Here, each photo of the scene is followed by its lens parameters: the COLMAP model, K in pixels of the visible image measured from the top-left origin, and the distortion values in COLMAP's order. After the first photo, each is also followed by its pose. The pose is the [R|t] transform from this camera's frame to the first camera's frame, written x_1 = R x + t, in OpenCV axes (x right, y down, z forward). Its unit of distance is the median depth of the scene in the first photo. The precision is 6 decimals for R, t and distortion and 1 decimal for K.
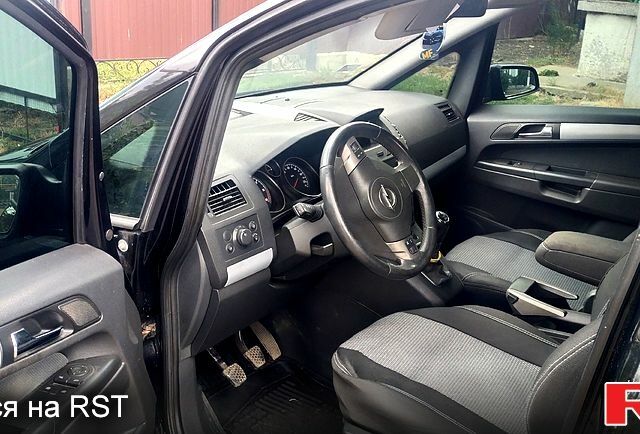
lens RADIAL K [[725.4, 0, 320.0], [0, 725.4, 217.0], [0, 0, 1]] dist [0.118933, -0.298298]
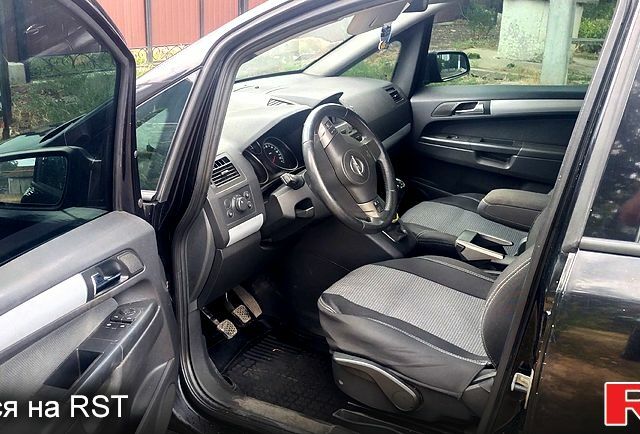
lens RADIAL K [[744.0, 0, 320.1], [0, 744.0, 225.7], [0, 0, 1]] dist [0.133429, -0.420297]
pose [[0.993520, -0.052043, 0.101044, -0.089371], [0.049726, 0.998442, 0.025315, 0.034024], [-0.102204, -0.020126, 0.994560, -0.199934]]
